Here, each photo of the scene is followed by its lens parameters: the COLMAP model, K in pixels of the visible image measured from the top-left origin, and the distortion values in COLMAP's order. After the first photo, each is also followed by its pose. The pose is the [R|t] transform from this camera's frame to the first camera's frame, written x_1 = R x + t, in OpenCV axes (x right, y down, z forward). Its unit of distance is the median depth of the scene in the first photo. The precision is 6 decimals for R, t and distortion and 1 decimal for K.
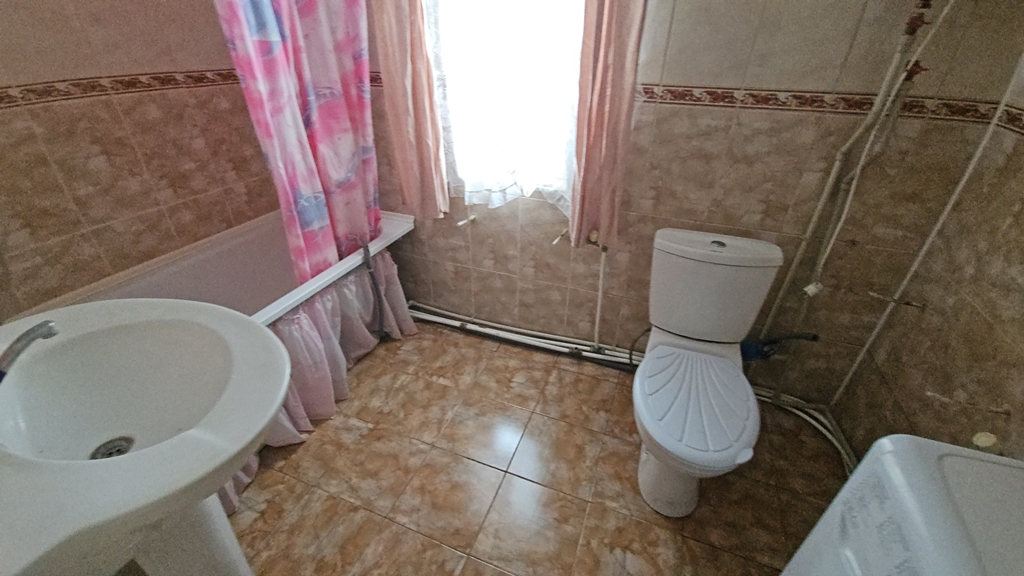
lens RADIAL K [[412.7, 0, 511.5], [0, 412.7, 289.8], [0, 0, 1]] dist [0.001581, -0.000760]
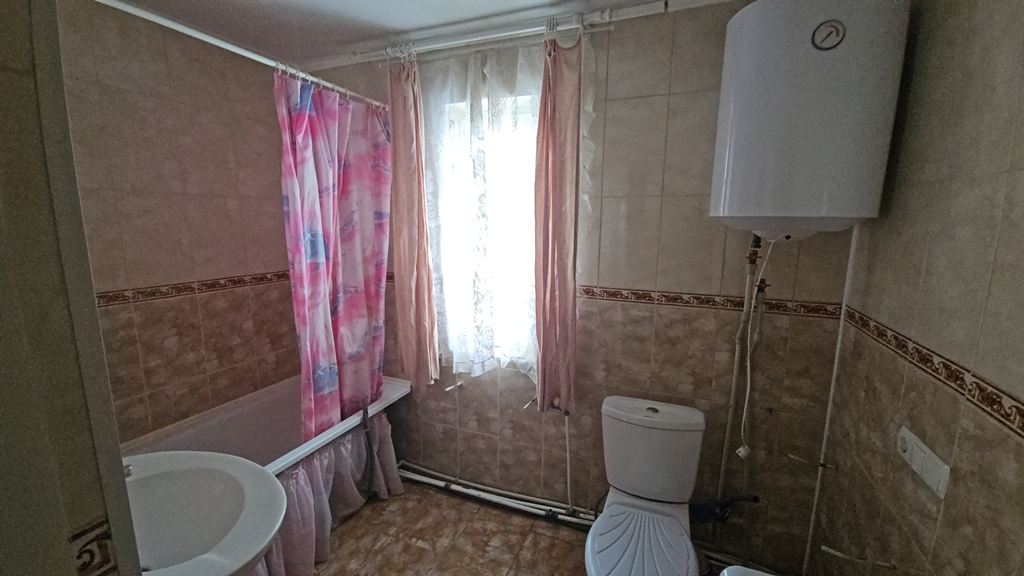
lens RADIAL K [[412.7, 0, 513.0], [0, 412.7, 288.7], [0, 0, 1]] dist [0.001581, -0.000760]
pose [[0.999643, 0.001540, -0.026683, 0.109405], [-0.011309, 0.928949, -0.370035, 0.009177], [0.024217, 0.370205, 0.928634, -0.233328]]
